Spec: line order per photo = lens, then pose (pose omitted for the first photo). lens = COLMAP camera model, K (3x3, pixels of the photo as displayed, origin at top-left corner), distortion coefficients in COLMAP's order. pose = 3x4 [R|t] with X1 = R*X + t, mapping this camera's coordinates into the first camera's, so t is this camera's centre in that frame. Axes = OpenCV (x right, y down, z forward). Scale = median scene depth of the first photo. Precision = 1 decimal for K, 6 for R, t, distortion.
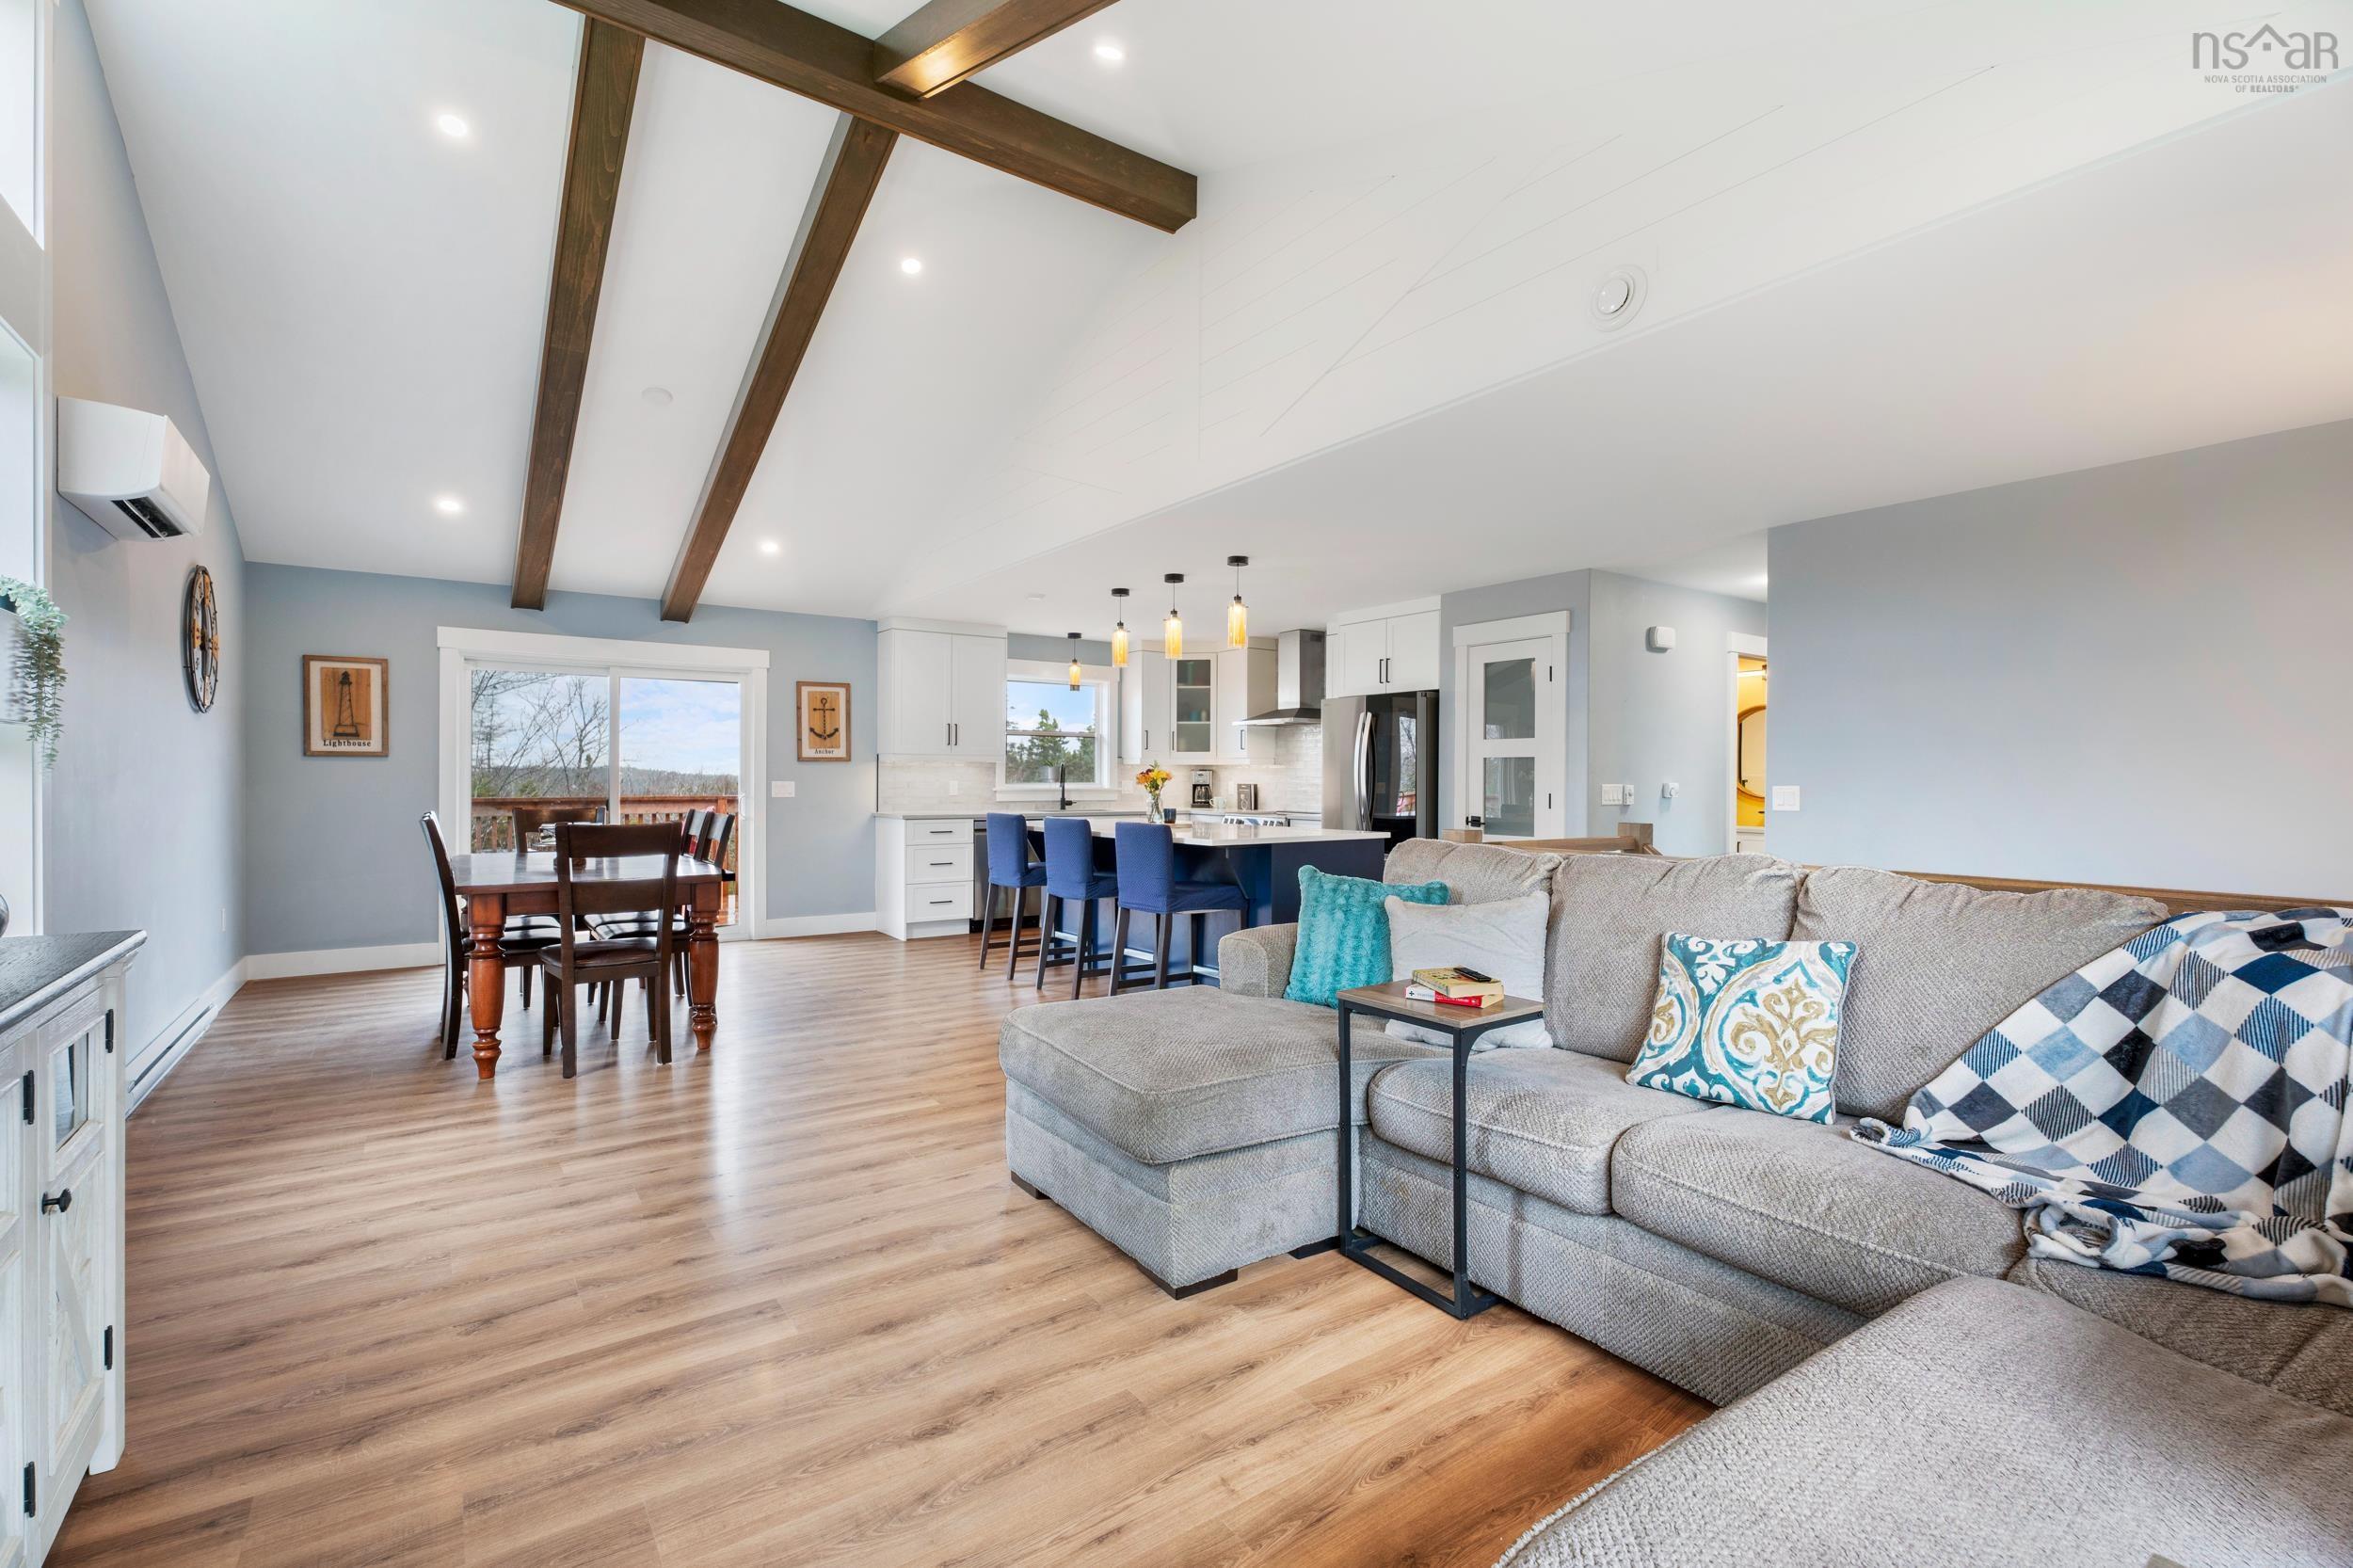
lens RADIAL K [[1045.3, 0, 1161.8], [0, 1045.3, 780.6], [0, 0, 1]] dist [0.003980, -0.000289]
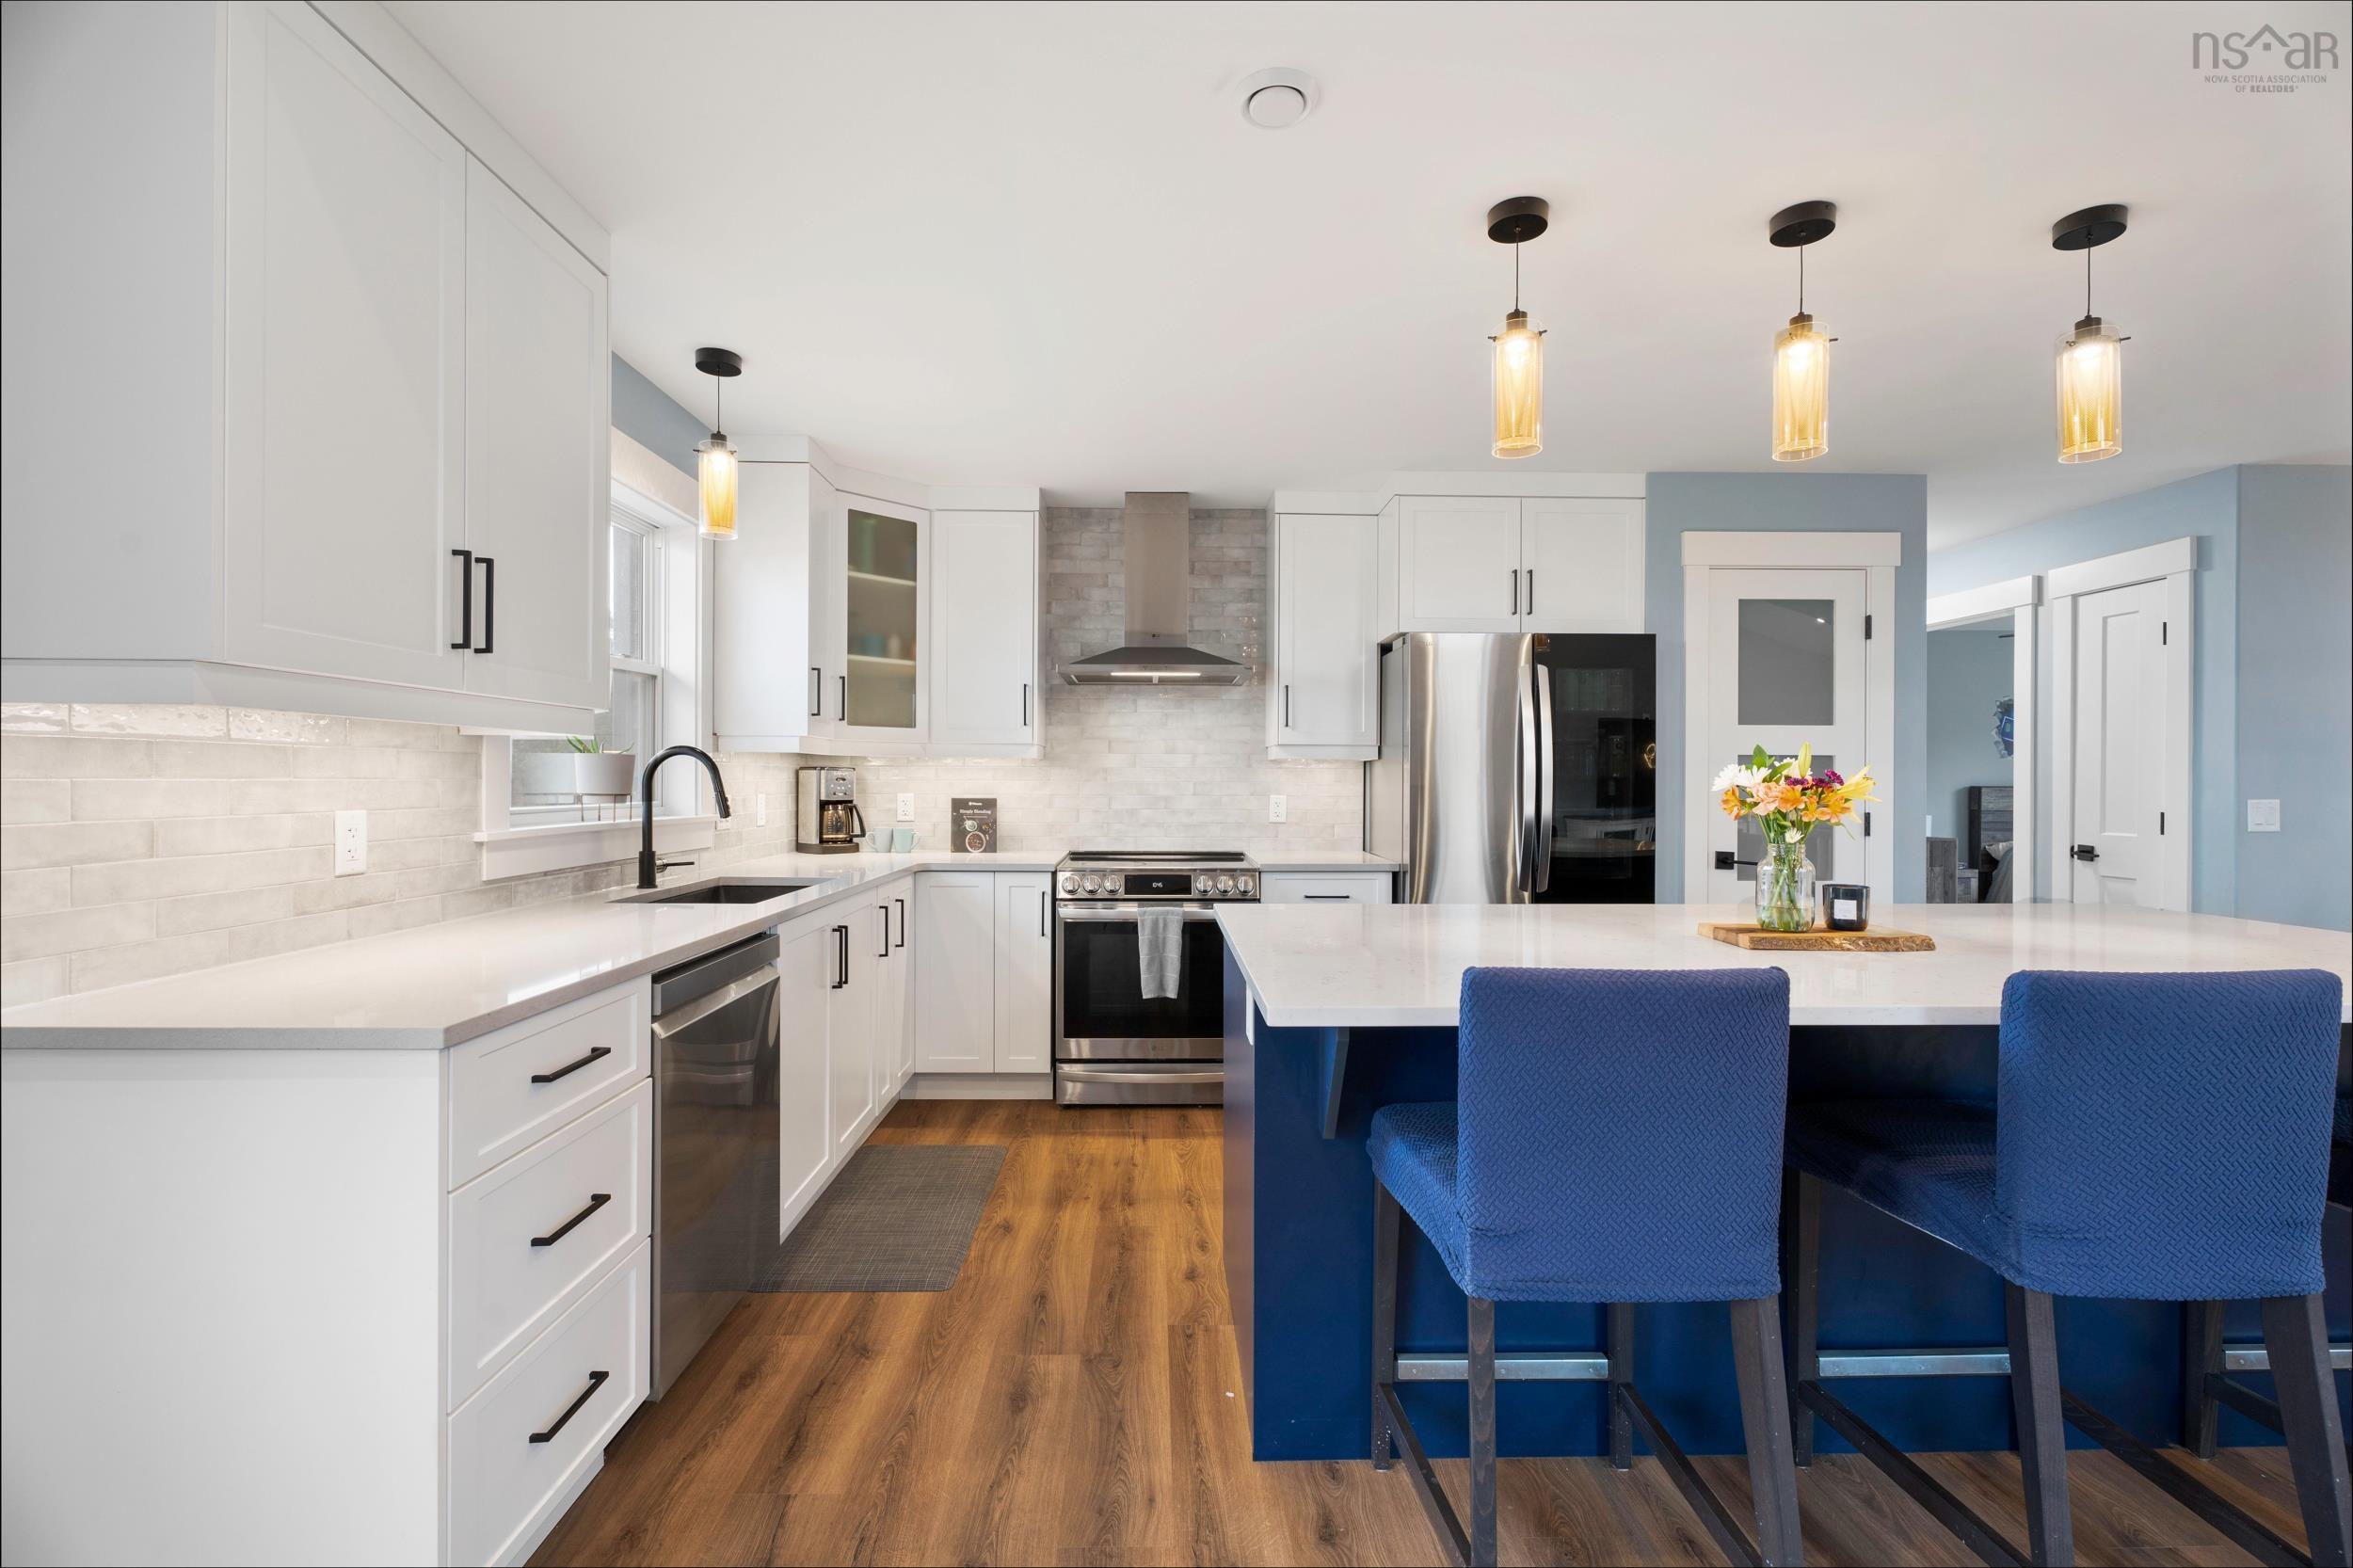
lens RADIAL K [[1045.3, 0, 1178.6], [0, 1045.3, 780.1], [0, 0, 1]] dist [0.003980, -0.000289]
pose [[0.554411, -0.000997, 0.832242, -0.263512], [0.000080, 0.999999, 0.001144, -0.005784], [-0.832243, -0.000568, 0.554411, 0.653913]]
